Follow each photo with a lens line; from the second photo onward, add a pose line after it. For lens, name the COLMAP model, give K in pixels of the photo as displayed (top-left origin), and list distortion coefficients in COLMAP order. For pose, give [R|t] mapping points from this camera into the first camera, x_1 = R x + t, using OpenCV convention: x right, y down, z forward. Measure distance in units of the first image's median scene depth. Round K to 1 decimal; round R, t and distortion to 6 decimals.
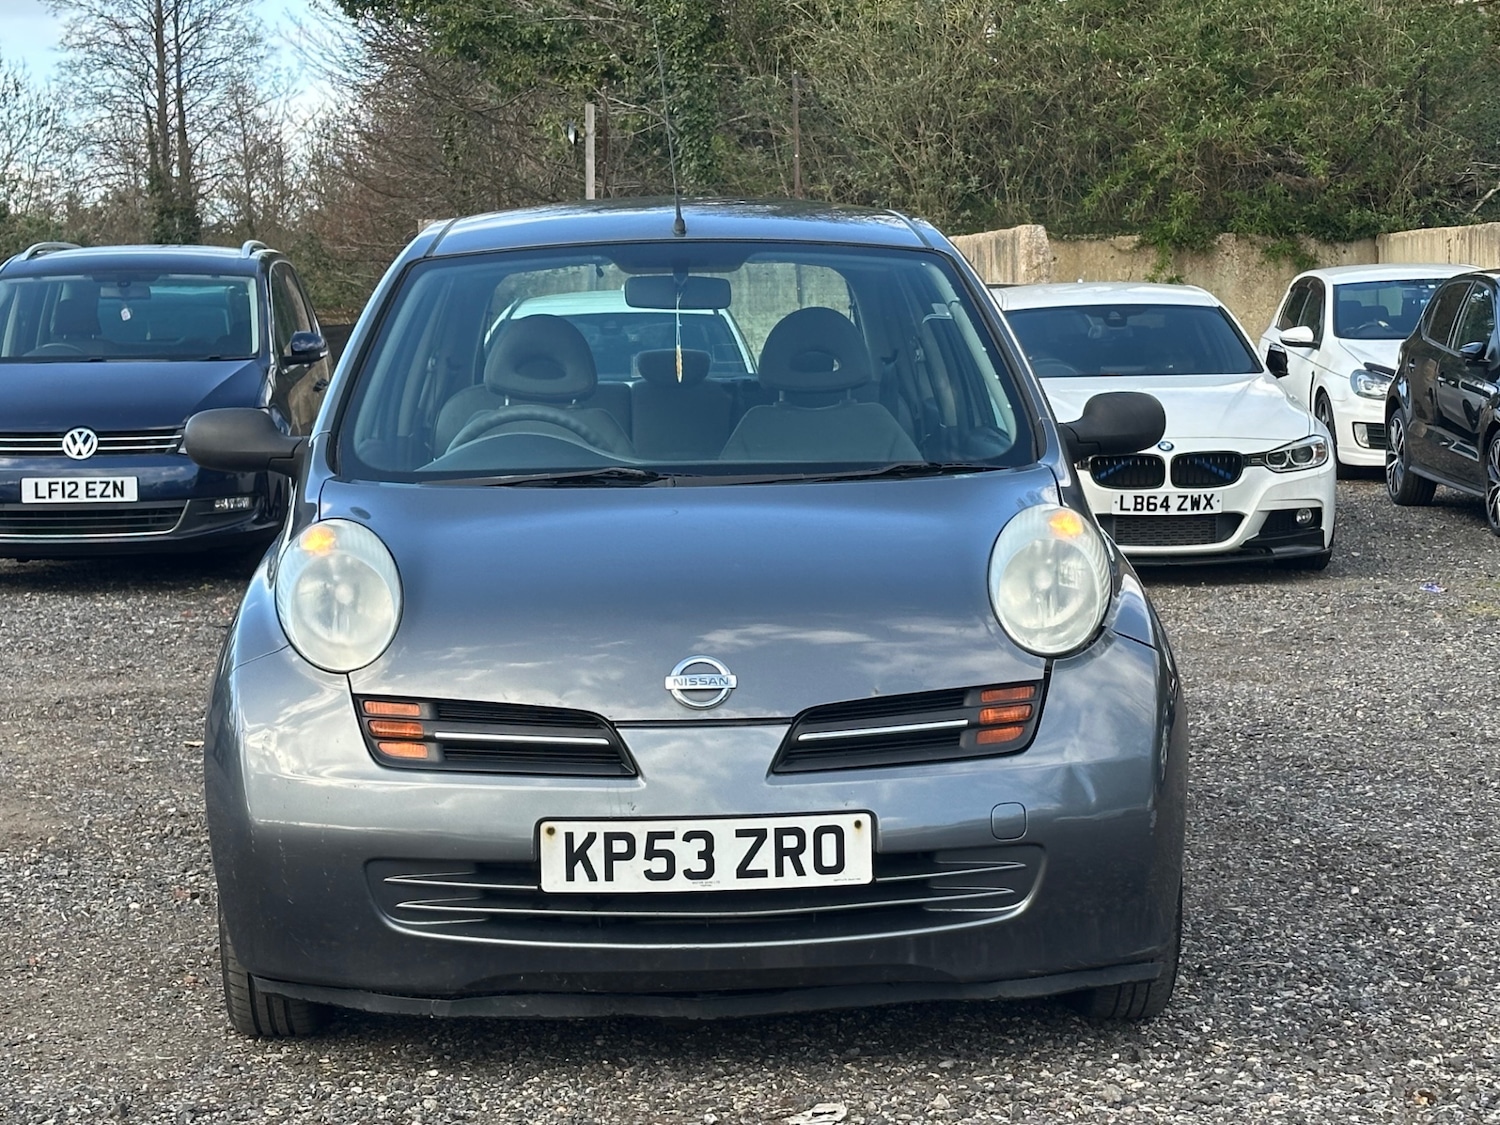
lens RADIAL K [[3174.7, 0, 750.0], [0, 3174.7, 562.5], [0, 0, 1]] dist [0.150224, 0.072459]
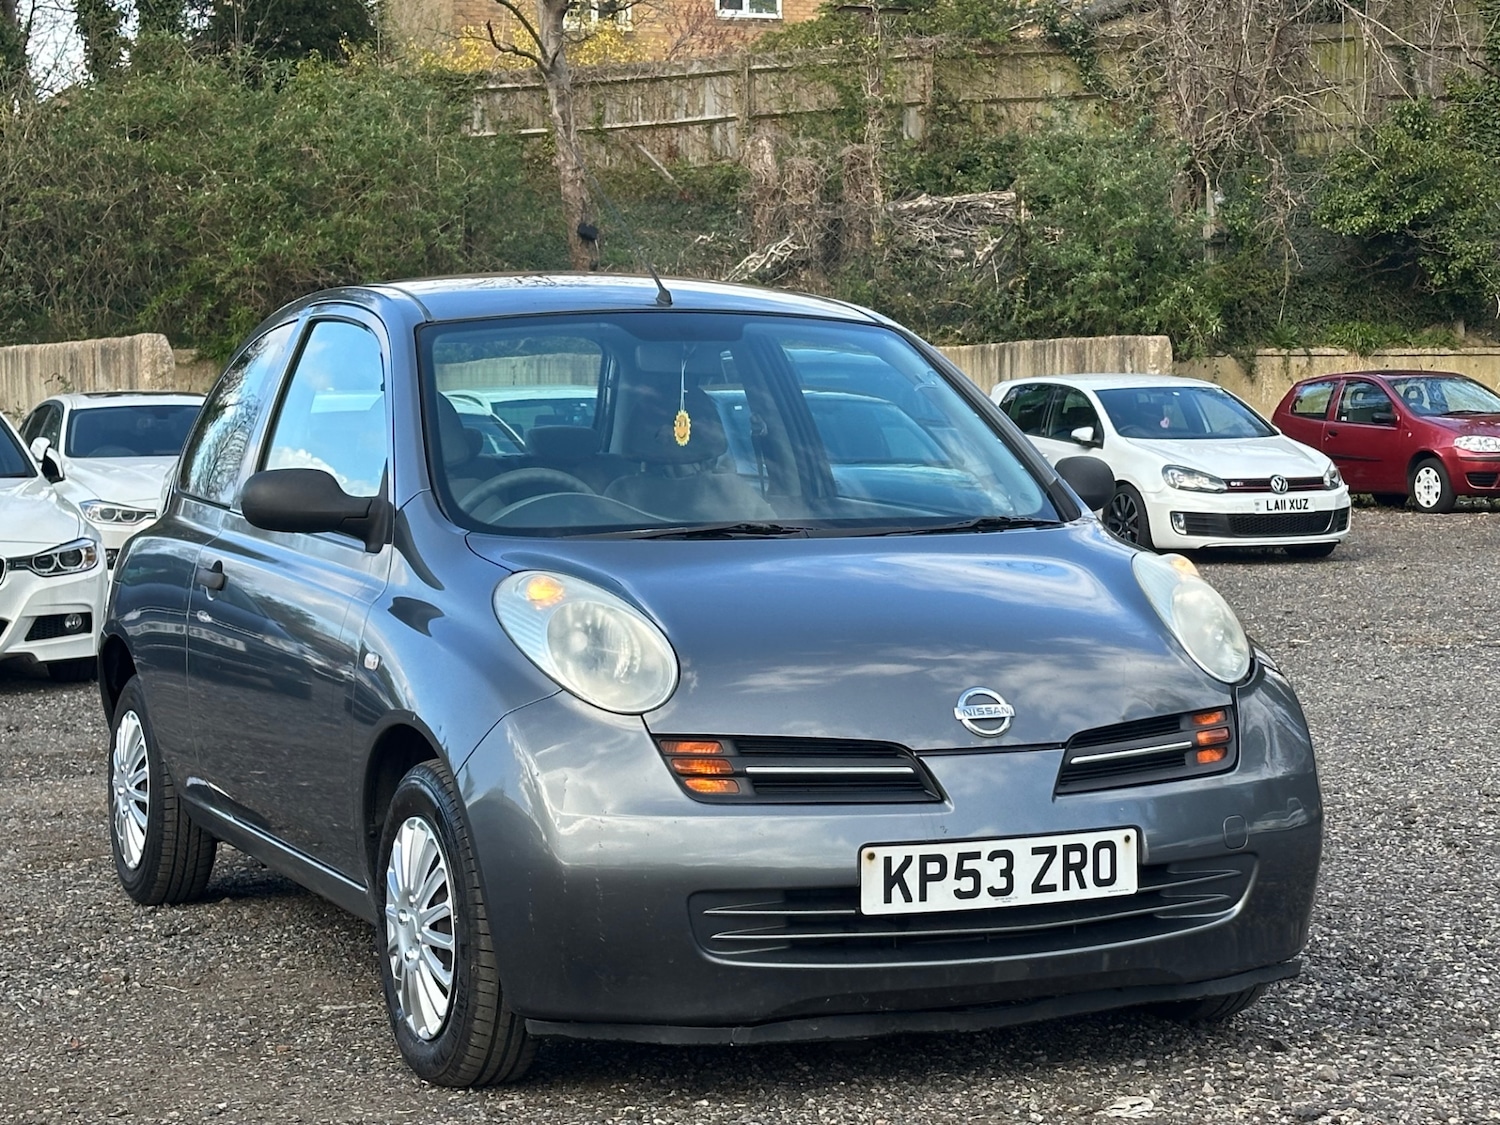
lens RADIAL K [[3181.9, 0, 763.7], [0, 3181.9, 610.8], [0, 0, 1]] dist [0.161612, 0.163951]
pose [[0.928932, -0.013728, 0.369996, -0.480279], [0.023120, 0.999513, -0.020959, 0.024475], [-0.369528, 0.028024, 0.928797, 0.033394]]
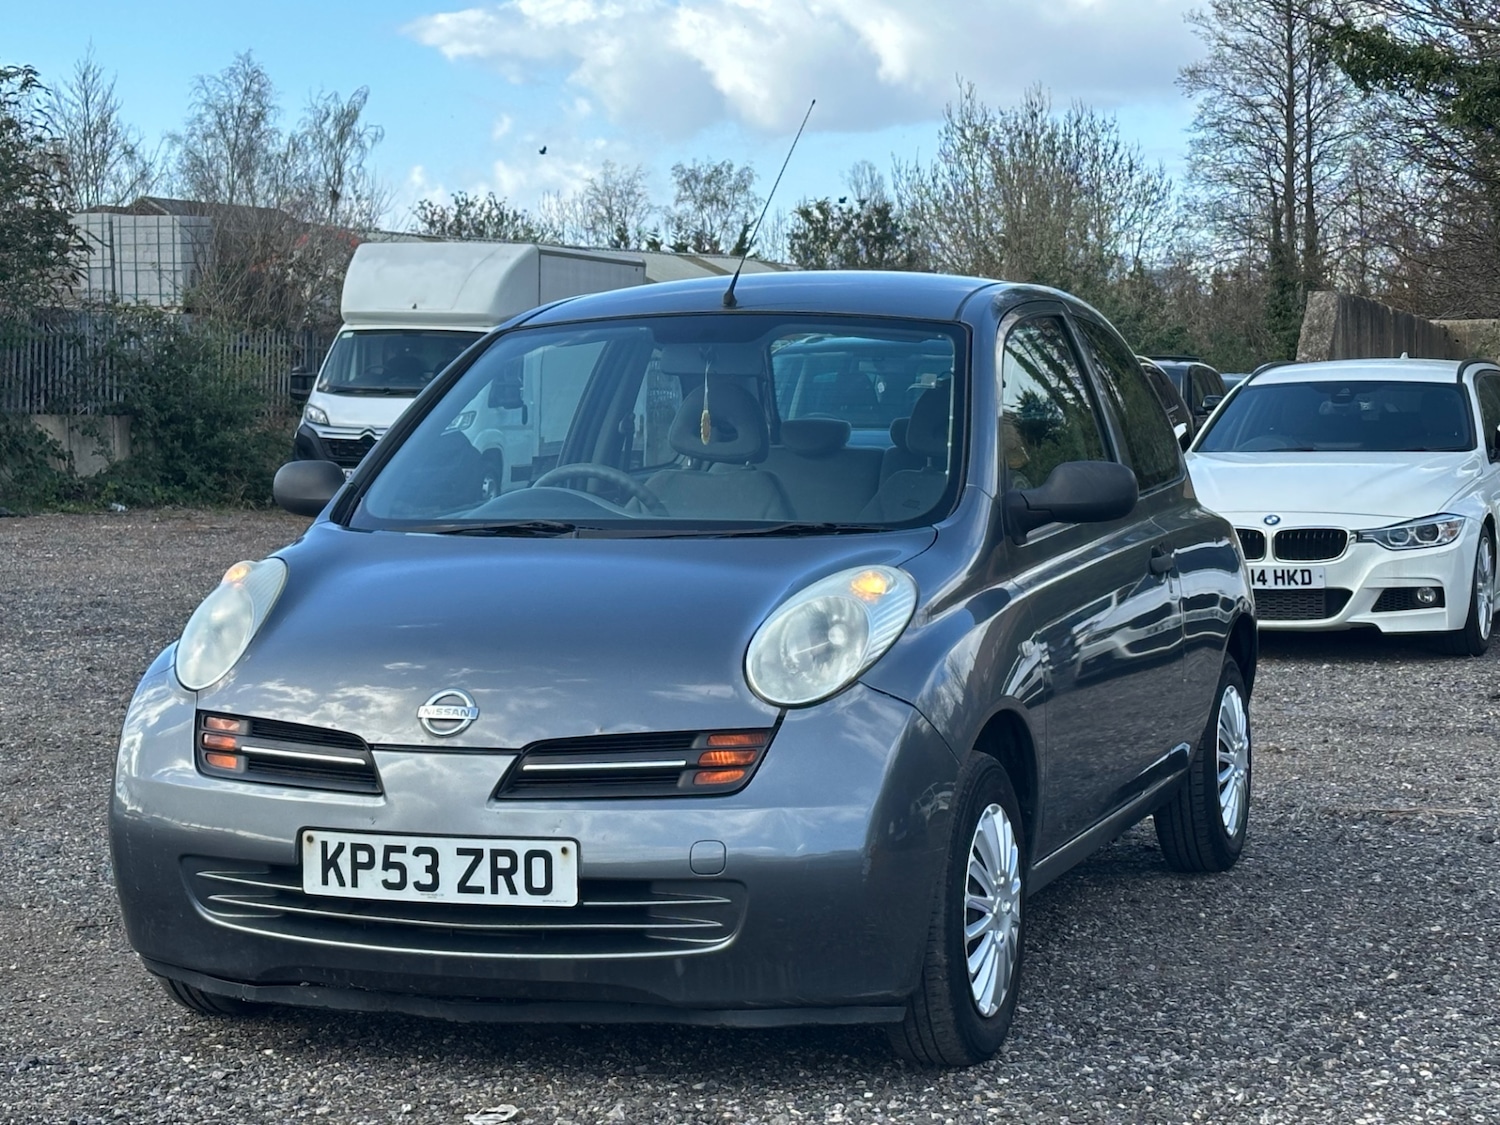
lens RADIAL K [[3174.7, 0, 750.0], [0, 3174.7, 562.5], [0, 0, 1]] dist [0.150224, 0.072459]
pose [[0.930043, 0.032352, -0.366024, 0.483878], [-0.040566, 0.999068, -0.014770, -0.002254], [0.365205, 0.028584, 0.930488, 0.012313]]
